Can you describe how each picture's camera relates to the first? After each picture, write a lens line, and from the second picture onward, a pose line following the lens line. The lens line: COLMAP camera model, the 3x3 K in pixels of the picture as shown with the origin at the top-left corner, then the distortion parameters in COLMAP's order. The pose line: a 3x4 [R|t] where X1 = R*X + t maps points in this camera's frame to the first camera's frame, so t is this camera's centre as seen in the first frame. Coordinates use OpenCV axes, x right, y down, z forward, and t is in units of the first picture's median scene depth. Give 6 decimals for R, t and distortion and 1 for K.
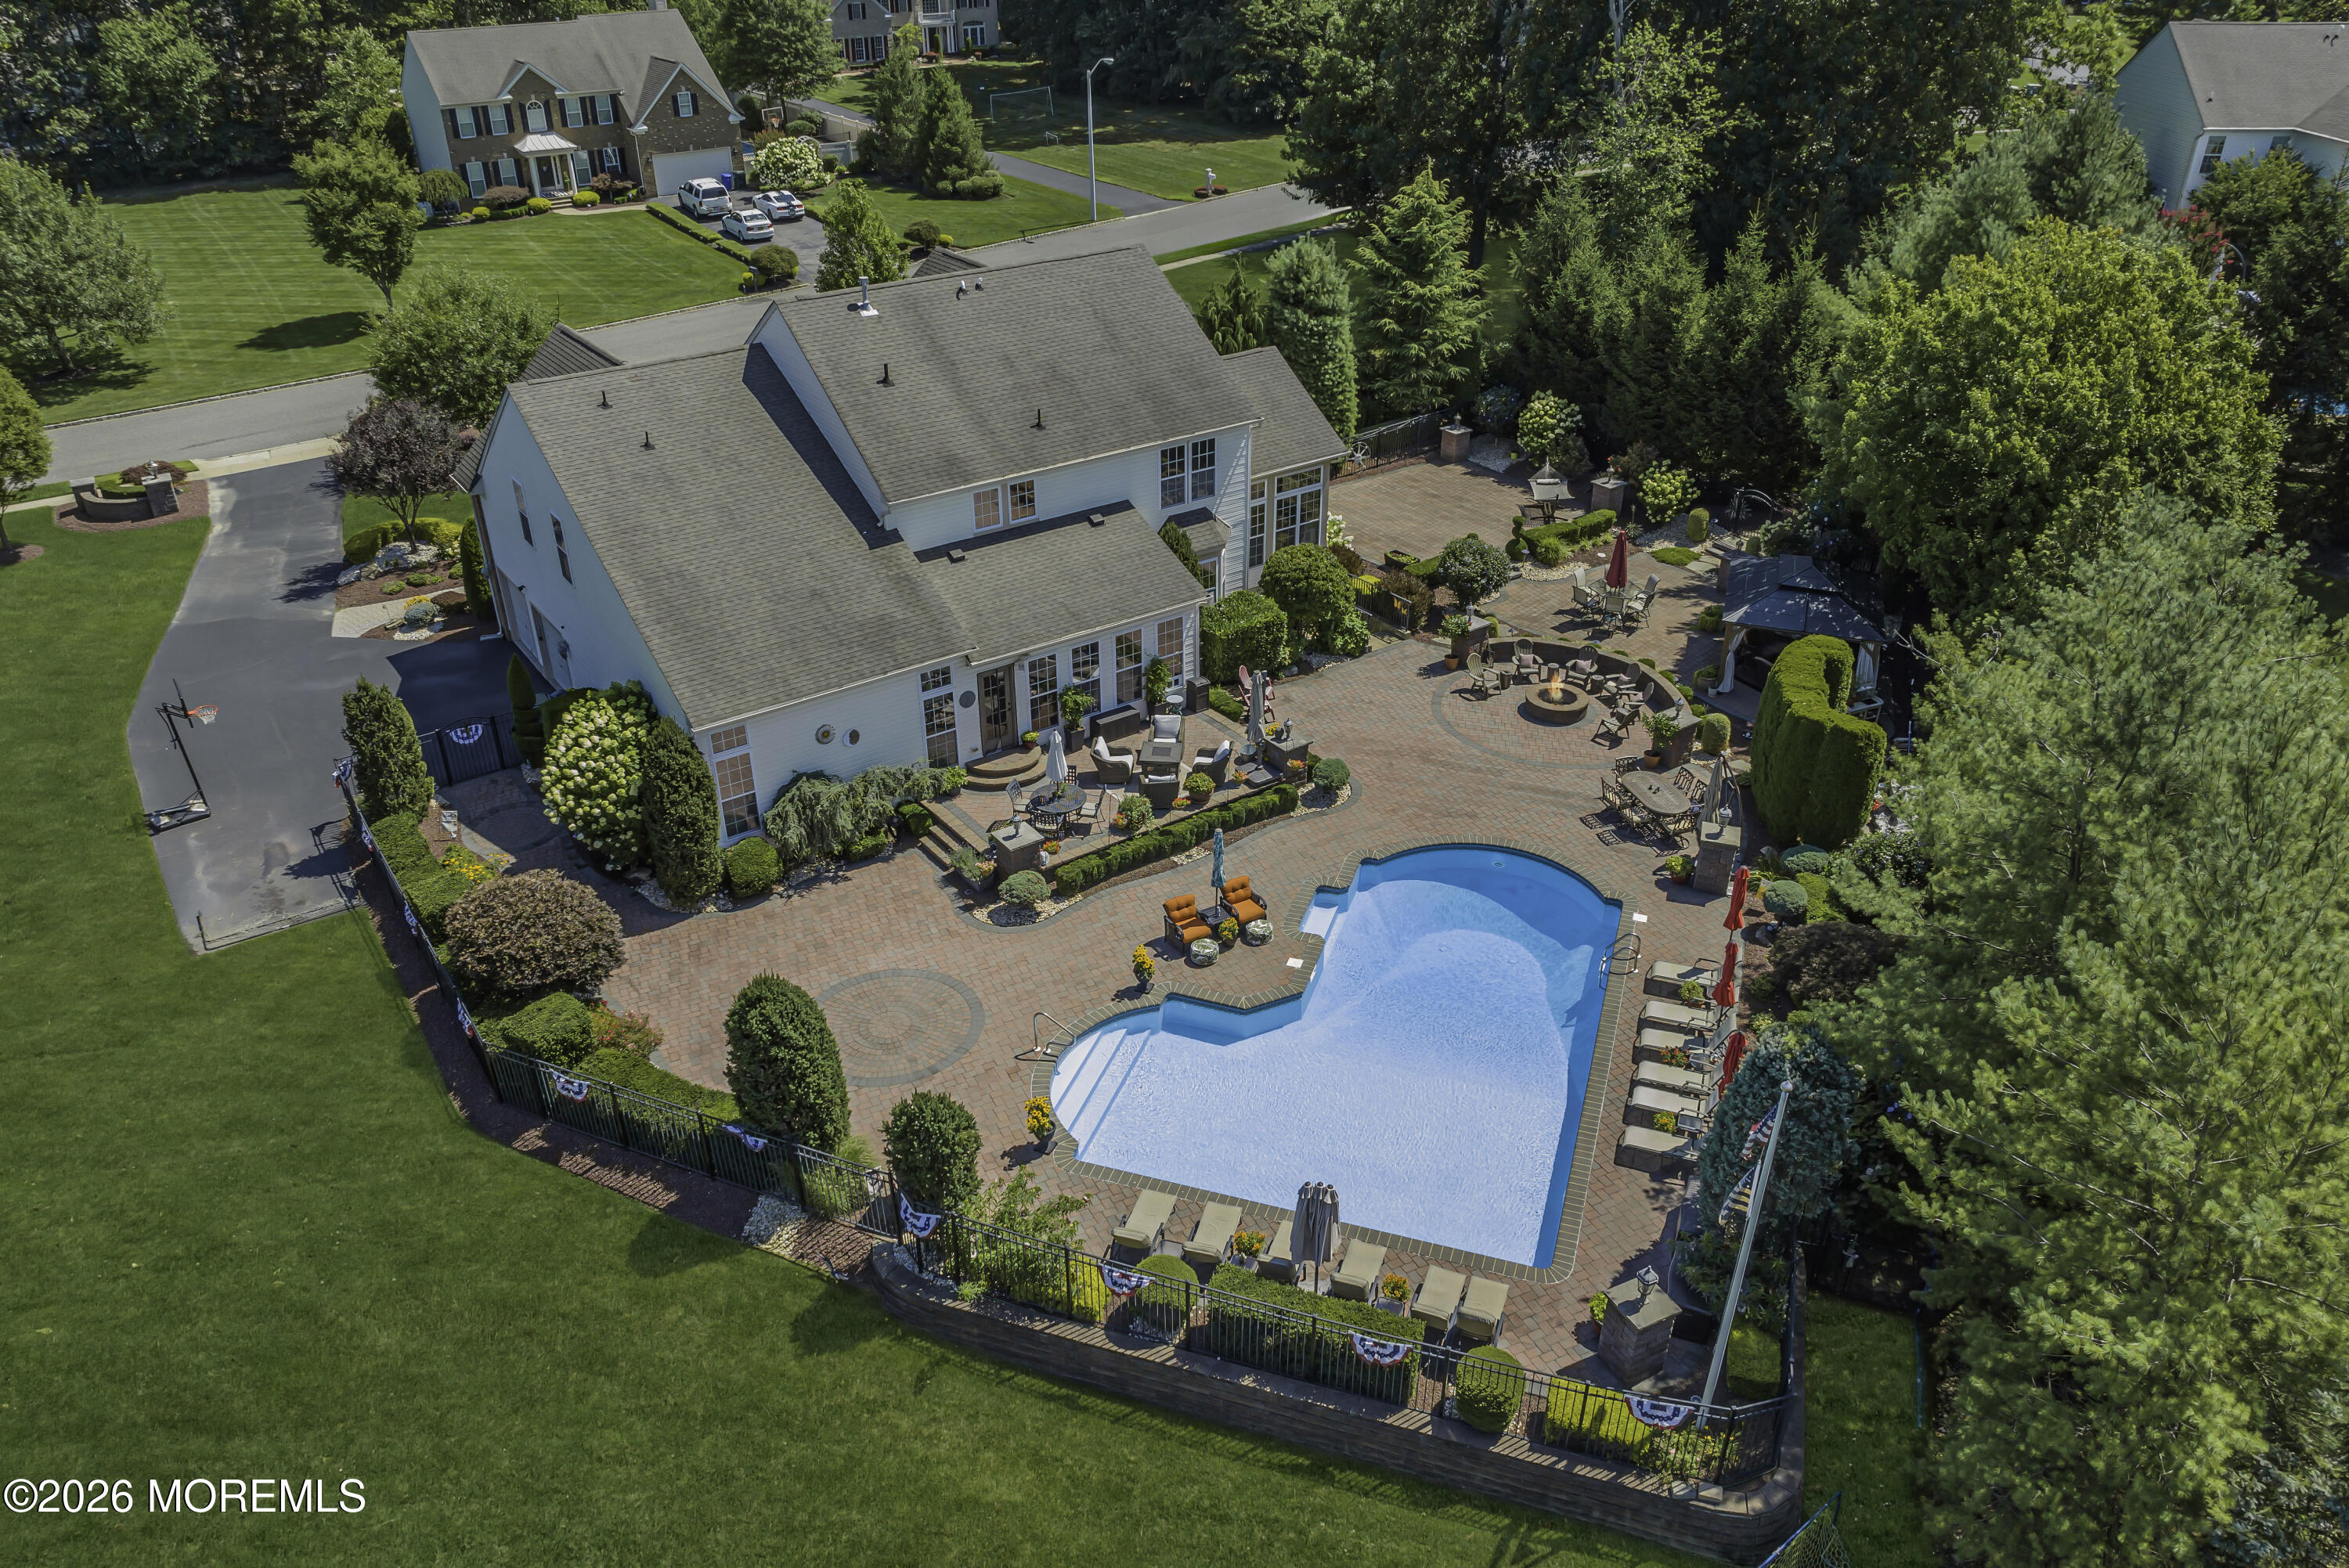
lens RADIAL K [[1649.8, 0, 1176.6], [0, 1649.8, 799.6], [0, 0, 1]] dist [-0.034014, -0.000974]
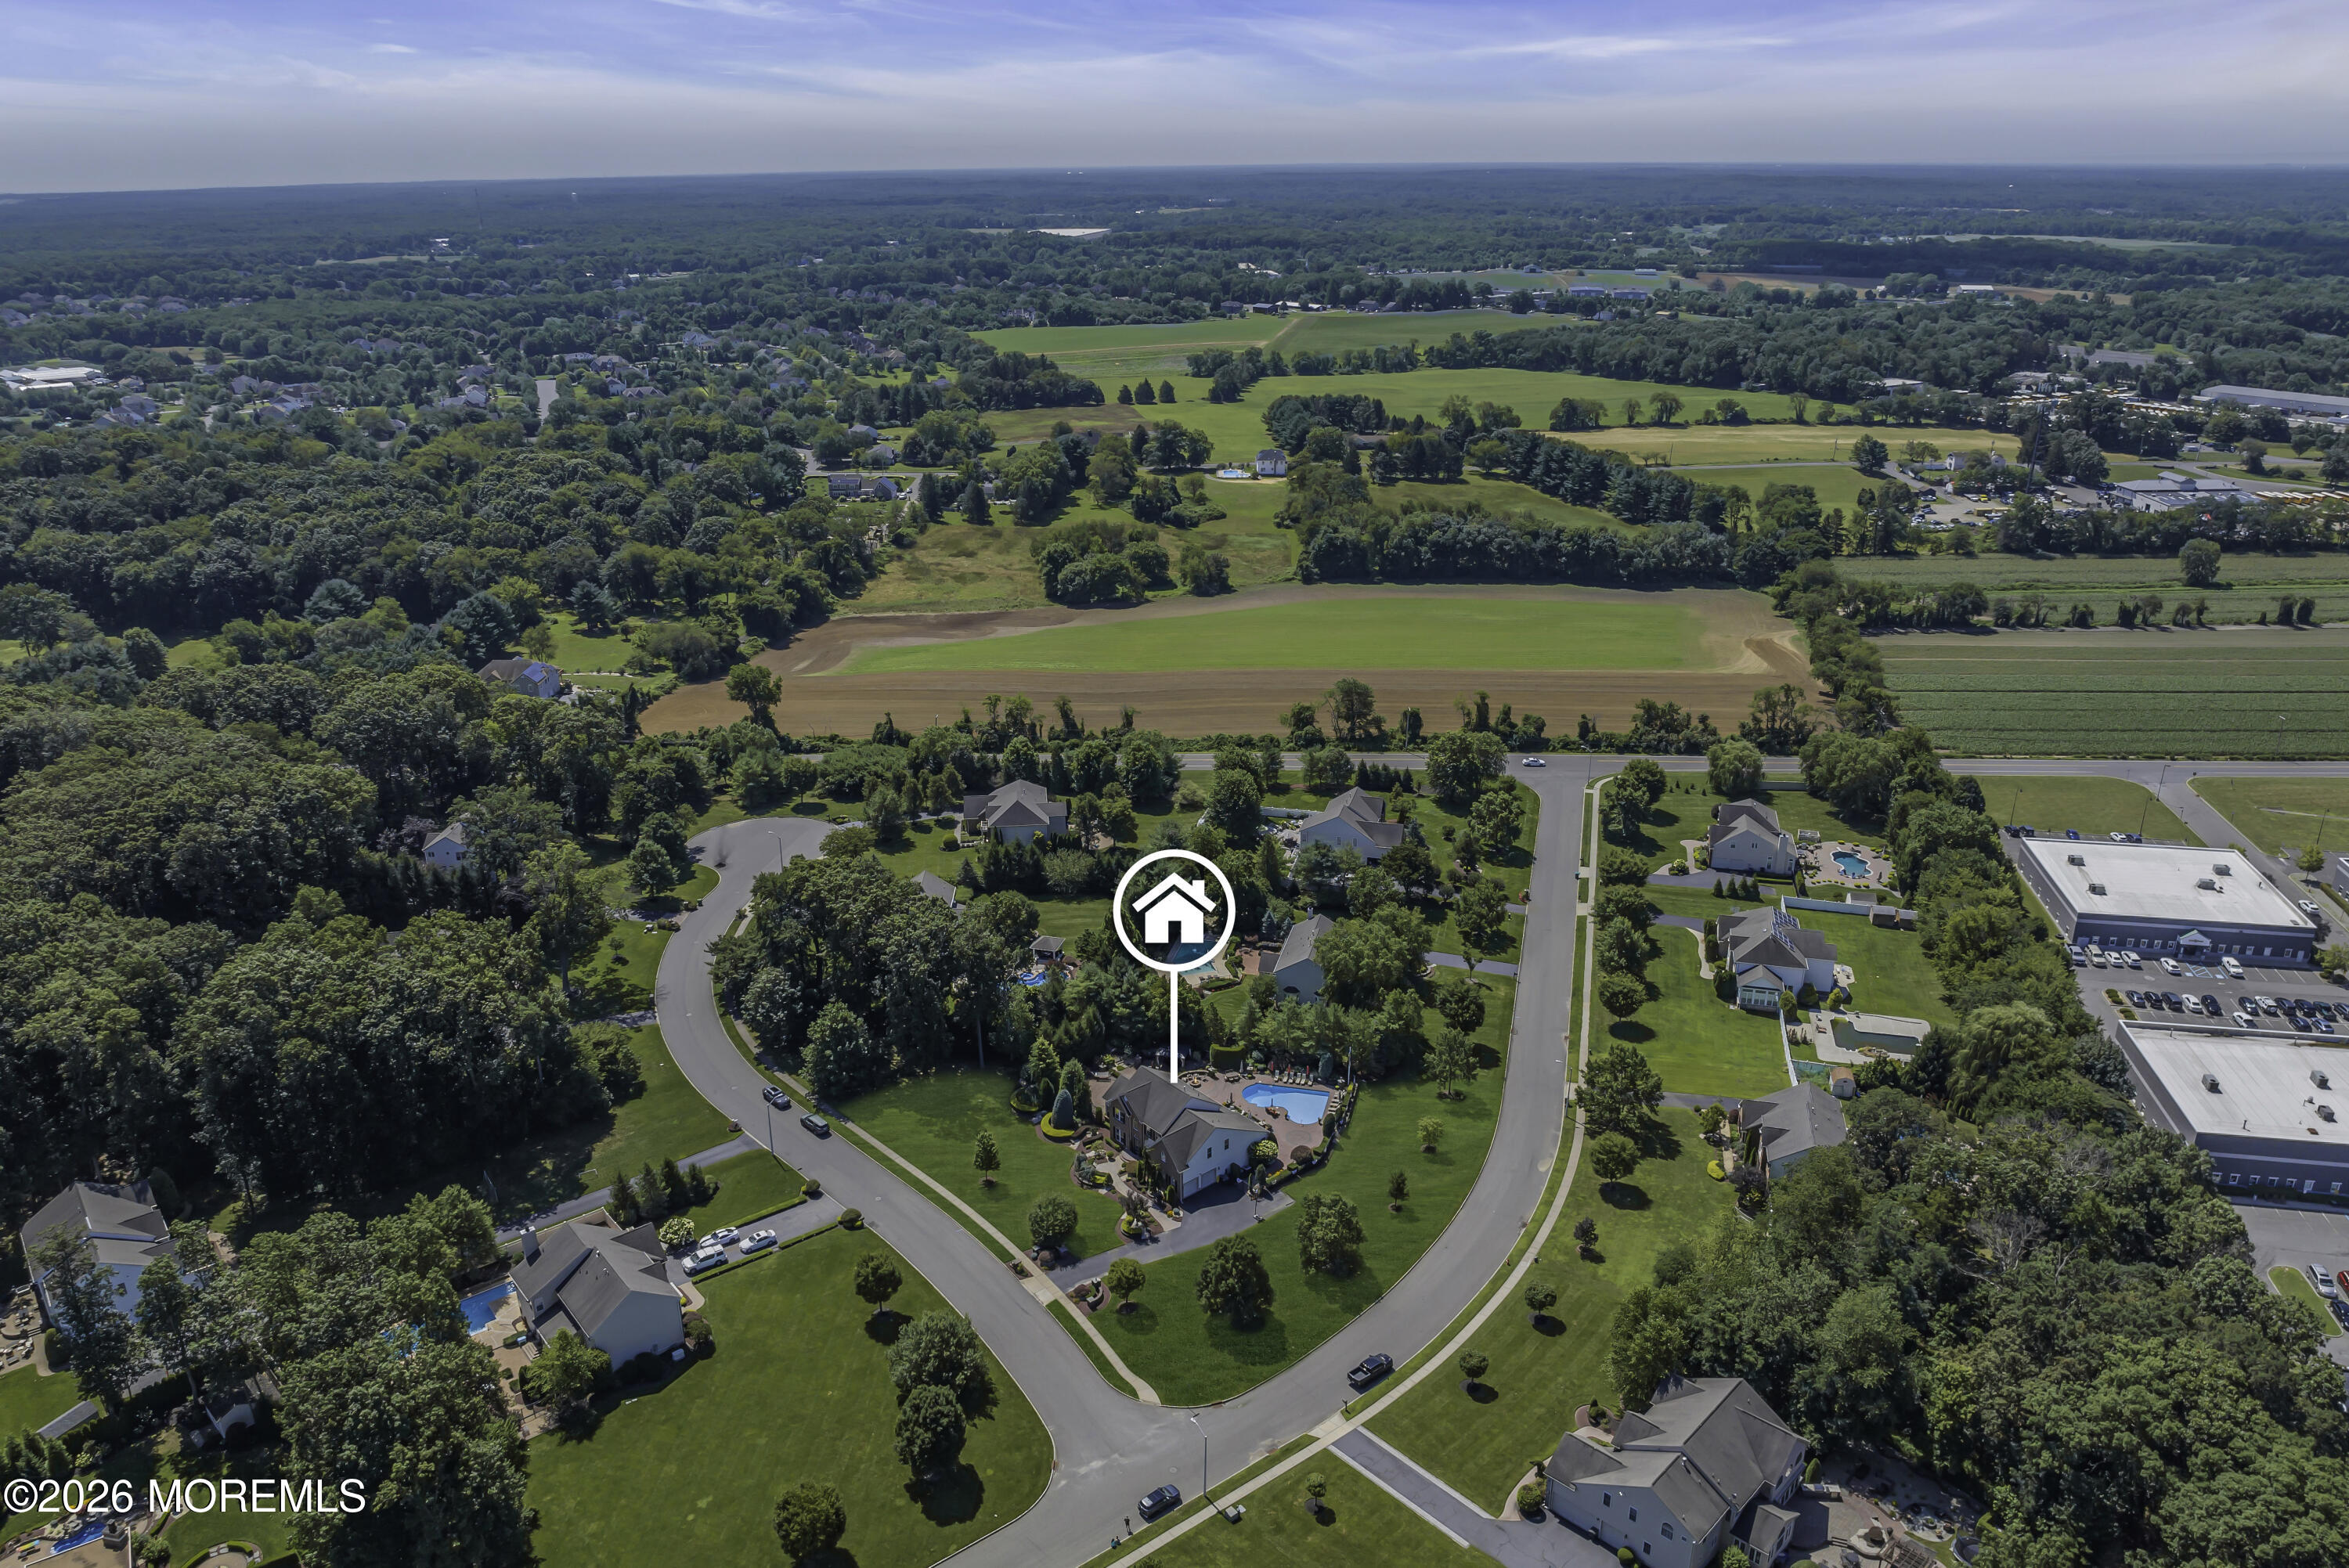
lens RADIAL K [[1649.8, 0, 1176.6], [0, 1649.8, 799.6], [0, 0, 1]] dist [-0.034014, -0.000974]
pose [[-0.085388, -0.356280, 0.930469, -4.605001], [0.506750, 0.788540, 0.348438, -2.782846], [-0.857854, 0.501267, 0.113213, -0.083973]]
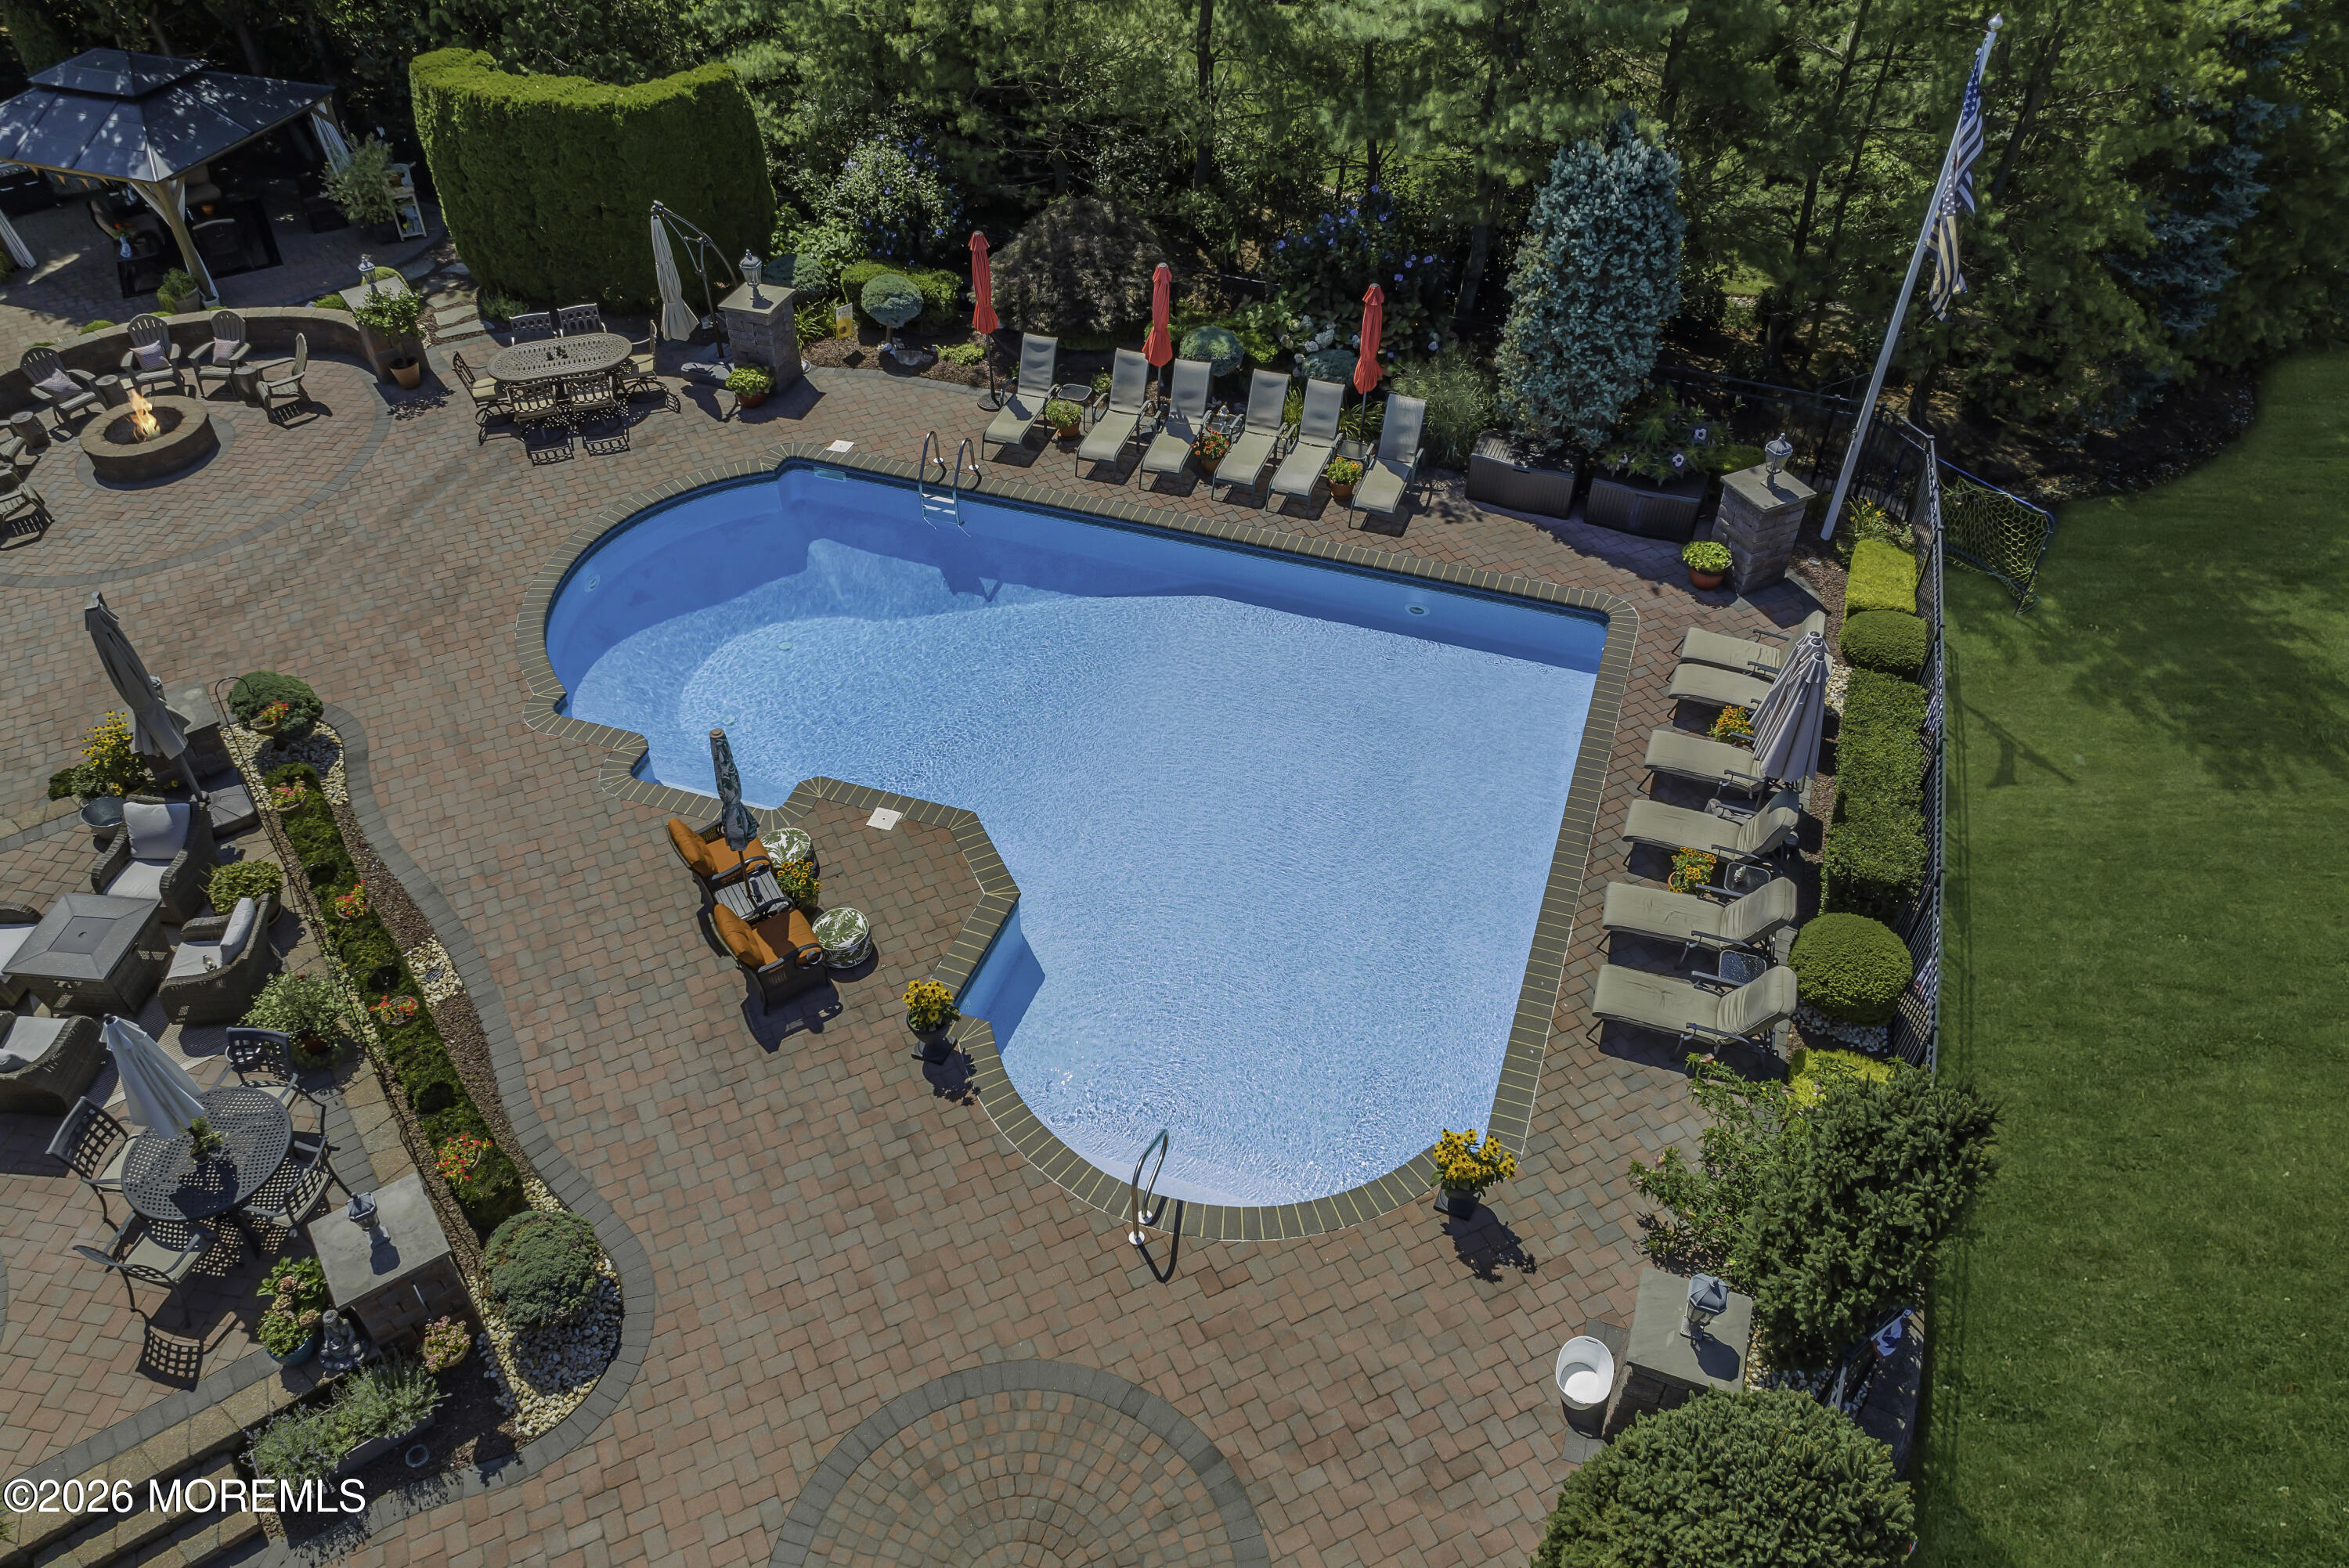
lens RADIAL K [[1662.9, 0, 1174.5], [0, 1662.9, 784.0], [0, 0, 1]] dist [-0.048017, 0.015456]
pose [[-0.000322, -0.680342, 0.732894, -0.229889], [0.503924, 0.632926, 0.587763, -0.127986], [-0.863748, 0.369512, 0.342637, 0.556469]]
